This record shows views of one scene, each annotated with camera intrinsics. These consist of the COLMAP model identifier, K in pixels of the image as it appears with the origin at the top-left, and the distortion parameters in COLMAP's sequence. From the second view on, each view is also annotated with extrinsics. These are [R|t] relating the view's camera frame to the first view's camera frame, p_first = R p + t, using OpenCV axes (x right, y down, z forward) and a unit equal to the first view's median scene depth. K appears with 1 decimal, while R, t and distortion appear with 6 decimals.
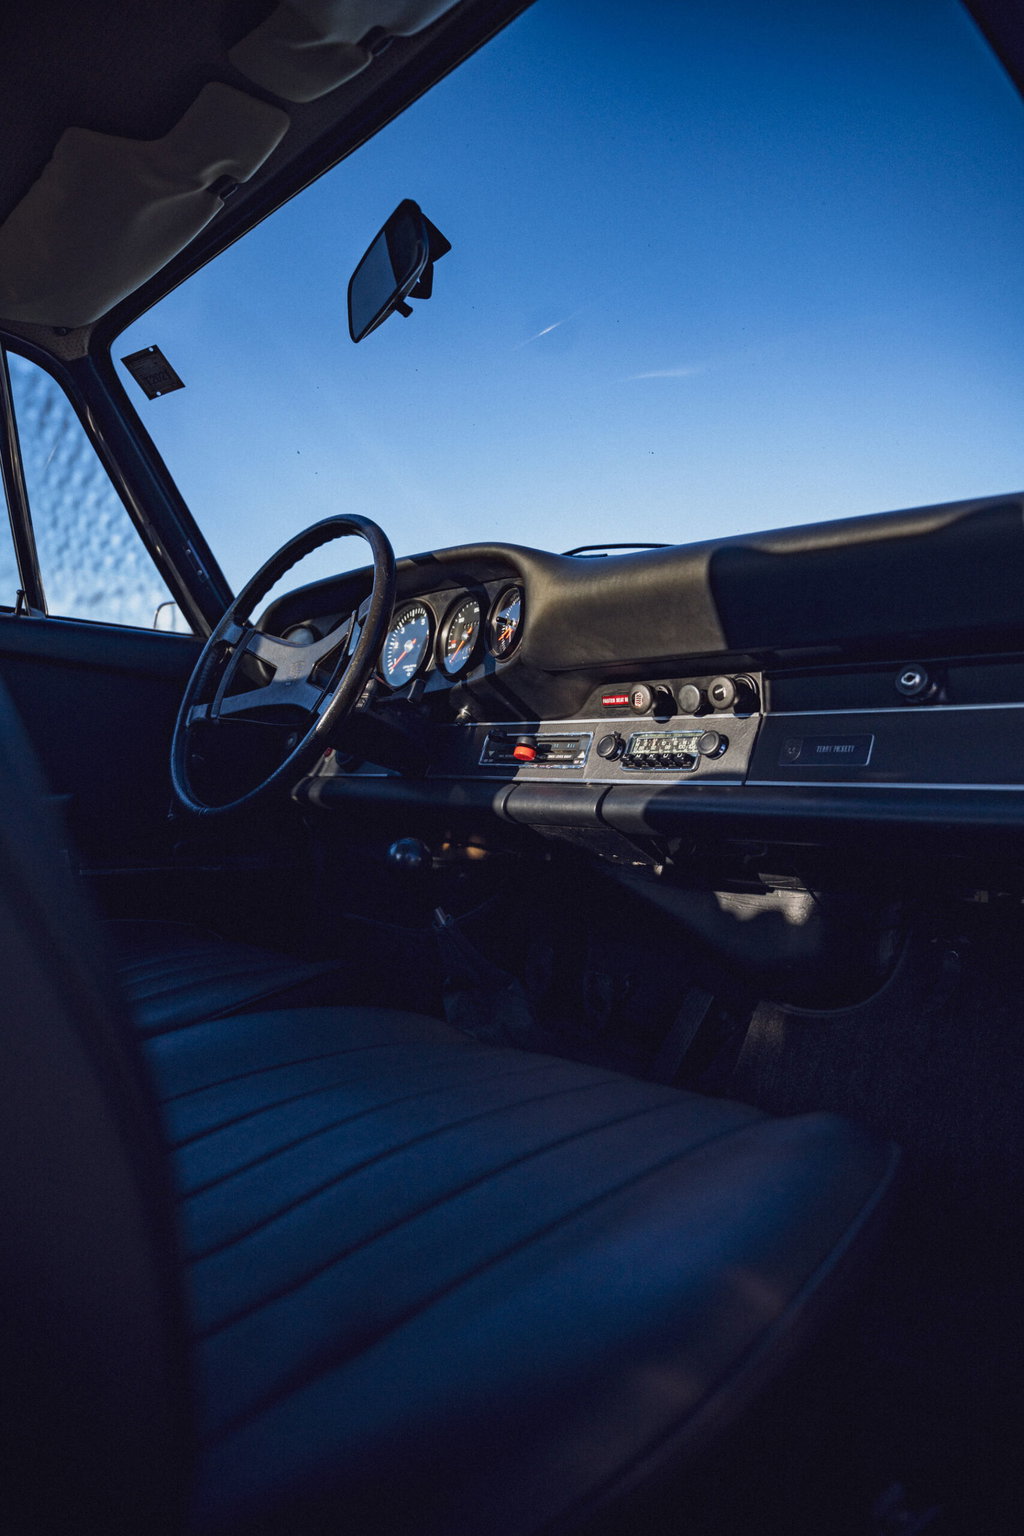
lens RADIAL K [[1058.4, 0, 512.0], [0, 1058.4, 768.0], [0, 0, 1]] dist [-0.128040, 0.085524]
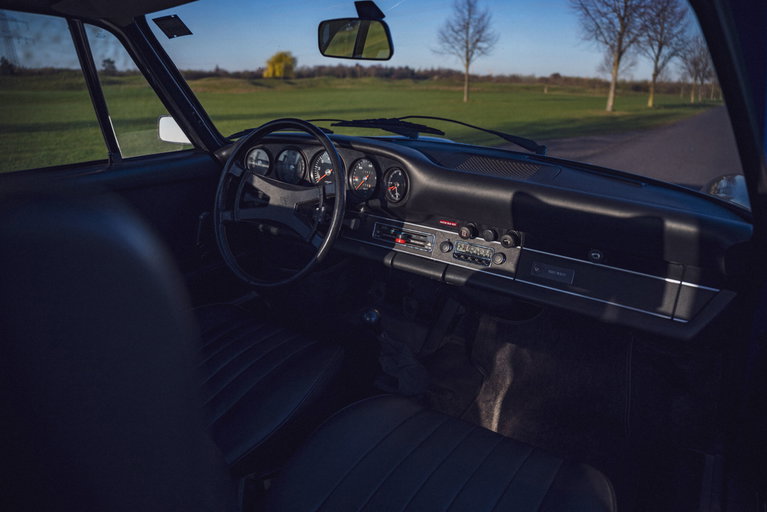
lens RADIAL K [[528.5, 0, 383.5], [0, 528.5, 256.0], [0, 0, 1]] dist [-0.128040, 0.085524]
pose [[0.972612, -0.096597, 0.211414, -0.254343], [0.011804, 0.928907, 0.370124, -0.386932], [-0.232136, -0.357491, 0.904606, 0.013023]]
